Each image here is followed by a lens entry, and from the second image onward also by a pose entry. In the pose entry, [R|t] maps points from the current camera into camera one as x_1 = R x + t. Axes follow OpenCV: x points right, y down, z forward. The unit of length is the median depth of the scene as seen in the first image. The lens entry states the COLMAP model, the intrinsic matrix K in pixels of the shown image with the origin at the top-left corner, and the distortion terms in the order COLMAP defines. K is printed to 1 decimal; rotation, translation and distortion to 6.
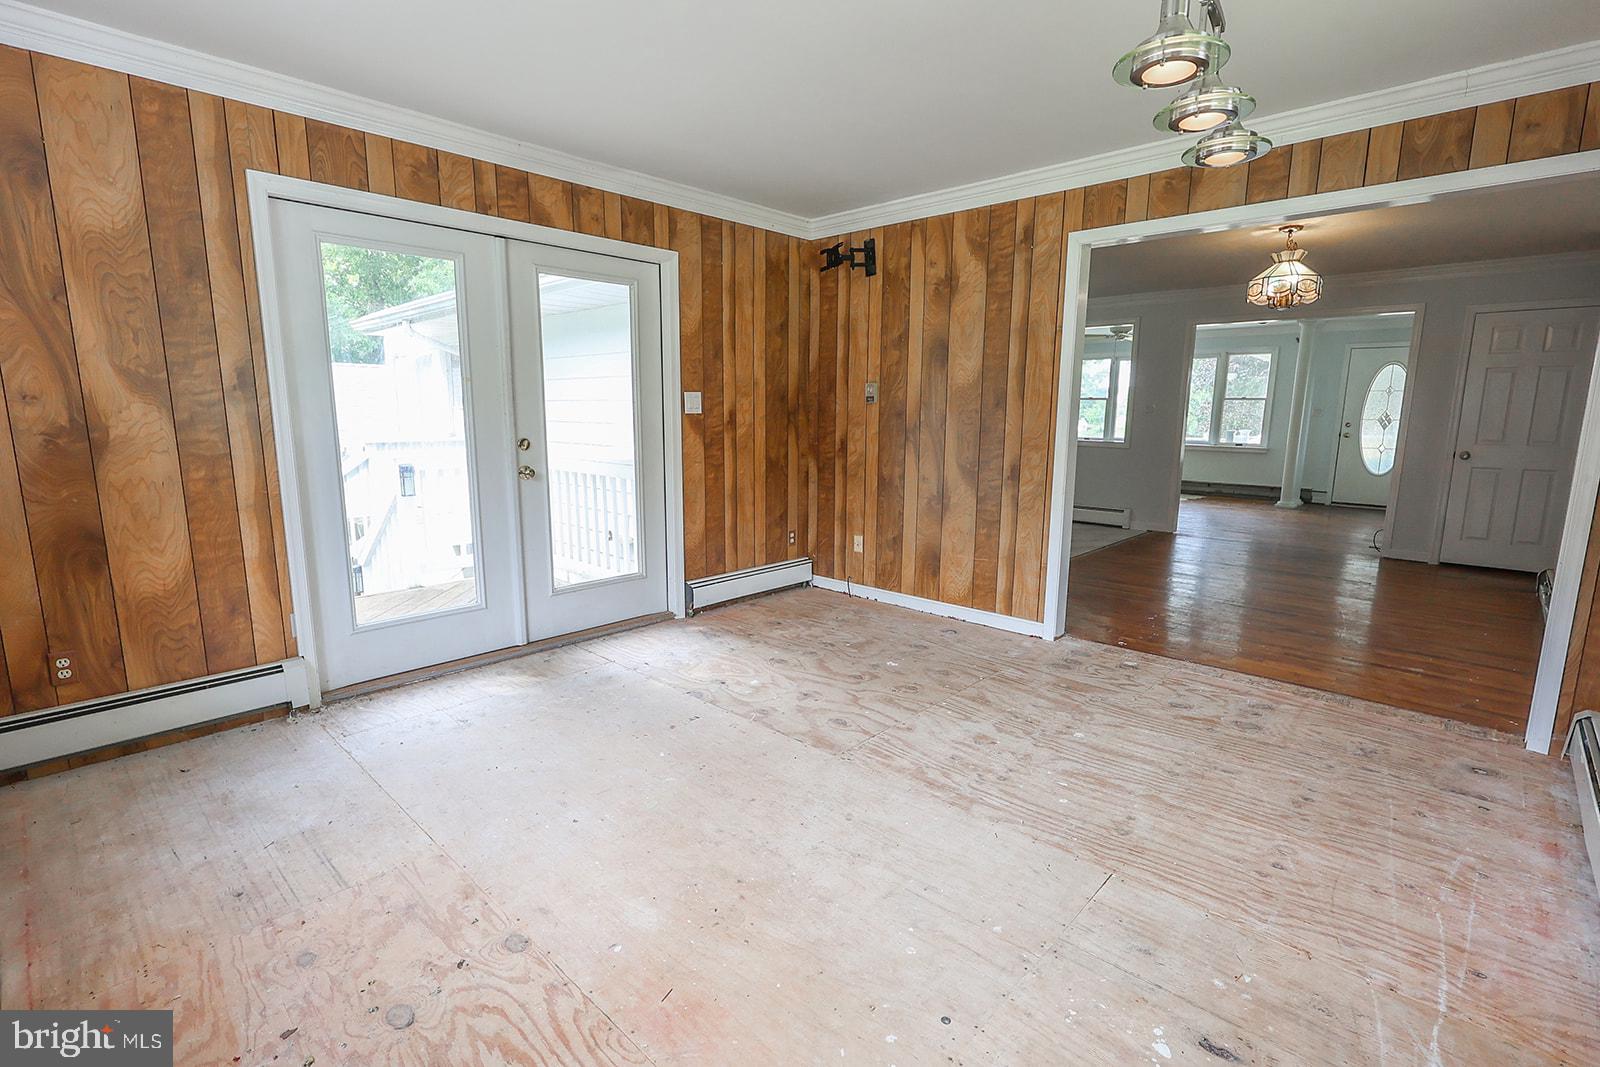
lens RADIAL K [[735.1, 0, 798.3], [0, 735.1, 534.2], [0, 0, 1]] dist [-0.004126, 0.000535]
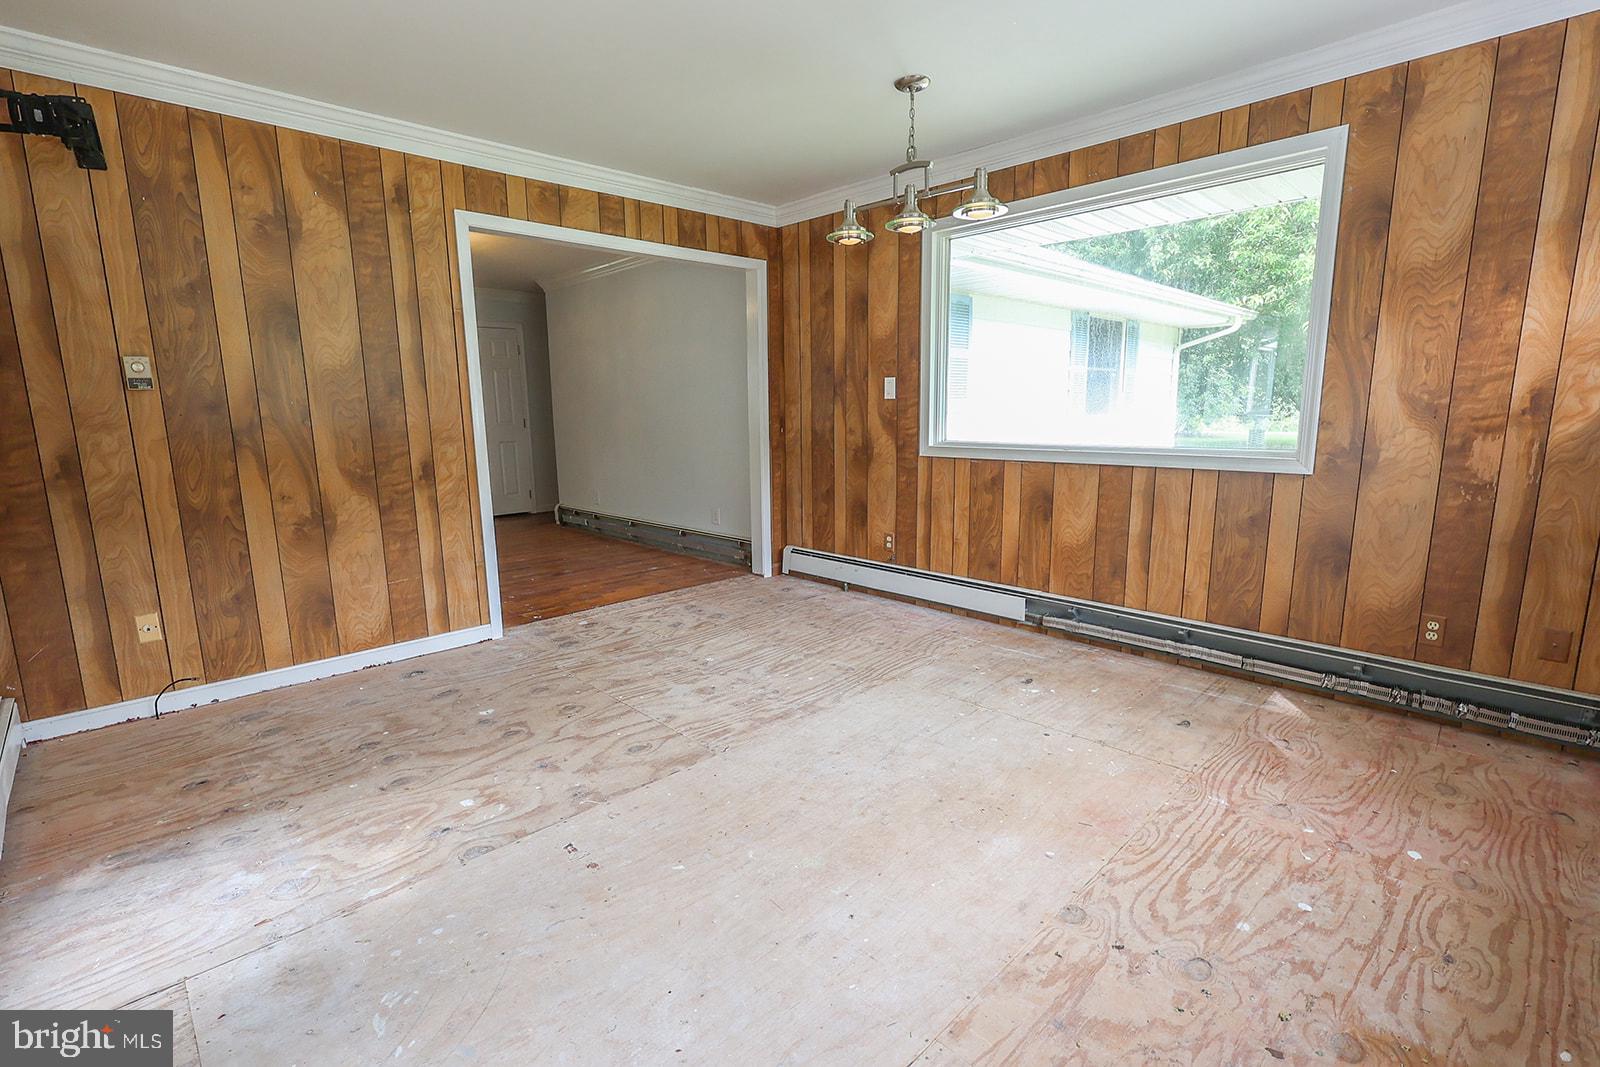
lens RADIAL K [[735.1, 0, 798.8], [0, 735.1, 528.3], [0, 0, 1]] dist [-0.004126, 0.000535]
pose [[0.046129, -0.174957, 0.983495, -0.635141], [0.180430, 0.969809, 0.164060, -0.092340], [-0.982505, 0.169884, 0.076304, 0.589349]]
